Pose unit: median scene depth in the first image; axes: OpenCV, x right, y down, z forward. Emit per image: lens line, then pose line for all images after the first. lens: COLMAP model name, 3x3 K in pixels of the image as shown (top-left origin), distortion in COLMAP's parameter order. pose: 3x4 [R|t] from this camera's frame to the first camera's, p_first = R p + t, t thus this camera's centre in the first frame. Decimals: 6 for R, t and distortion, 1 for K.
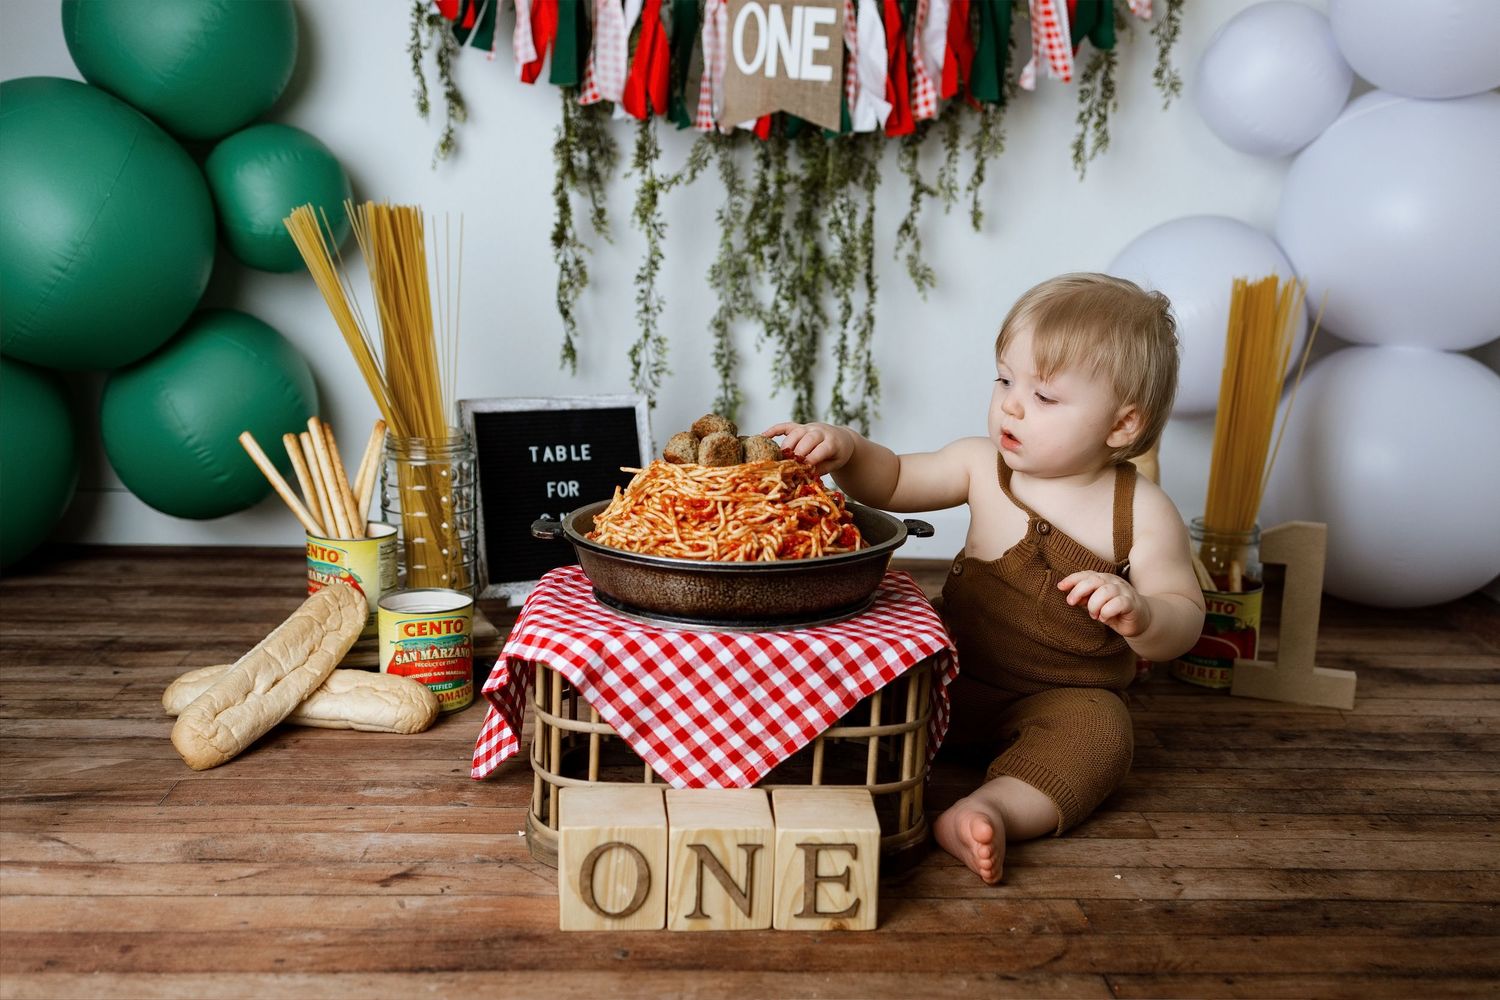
lens RADIAL K [[1556.4, 0, 748.4], [0, 1556.4, 497.7], [0, 0, 1]] dist [-0.006322, 0.002023]
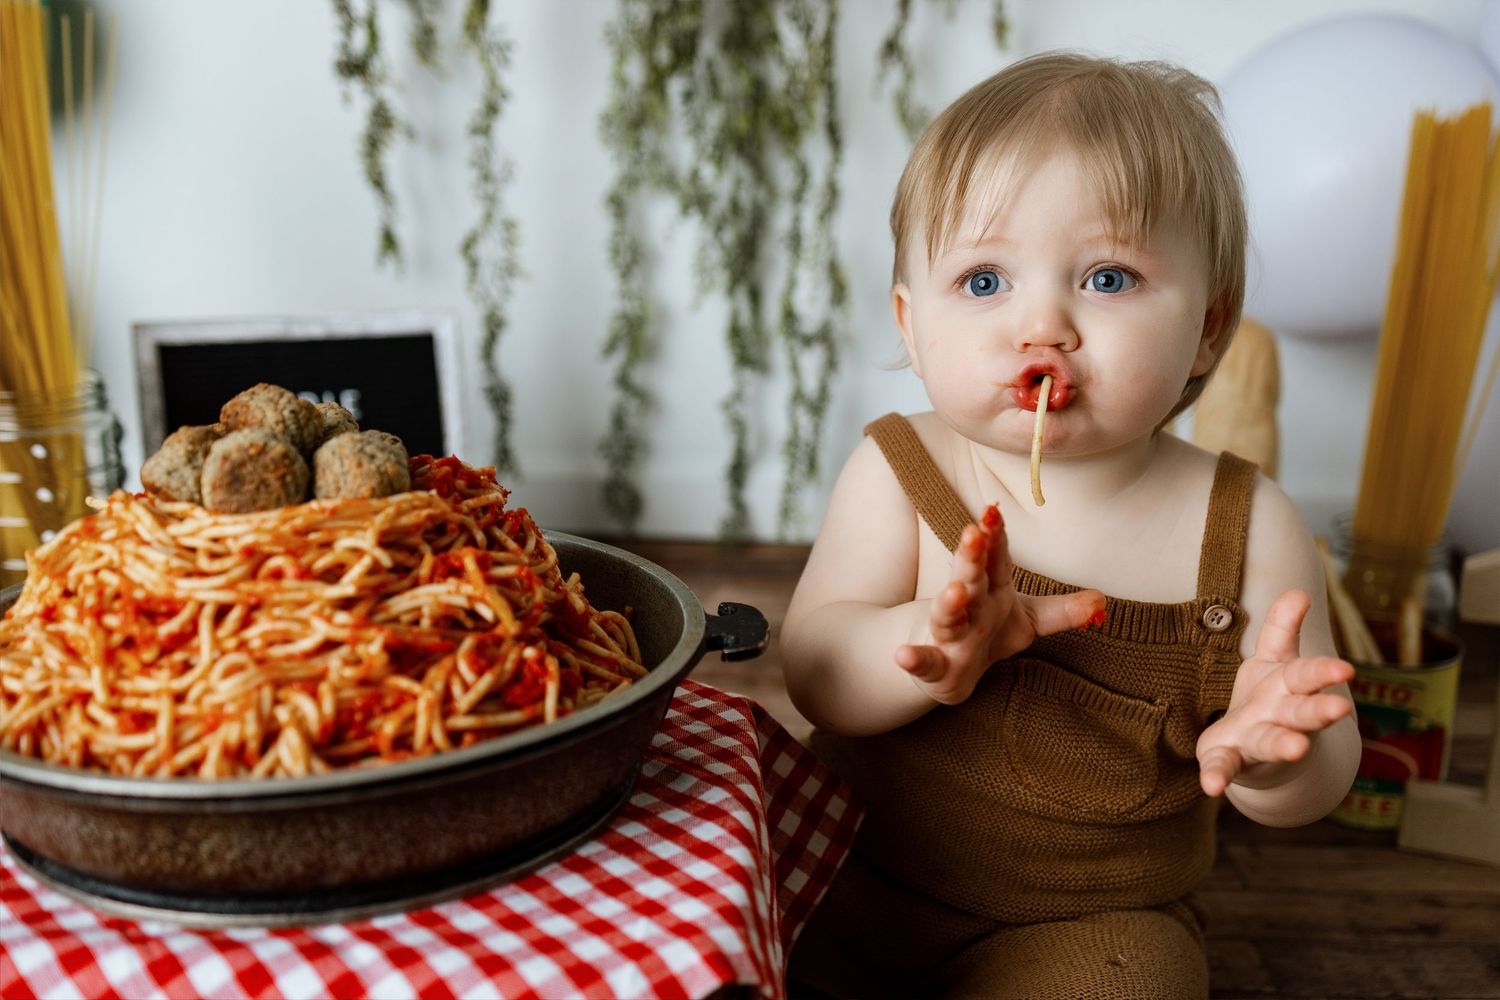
lens RADIAL K [[1556.4, 0, 748.4], [0, 1556.4, 497.7], [0, 0, 1]] dist [-0.006322, 0.002023]
pose [[0.997544, 0.005822, -0.069800, 0.111189], [-0.000929, 0.997552, 0.069922, -0.039703], [0.070036, -0.069685, 0.995107, 0.424118]]
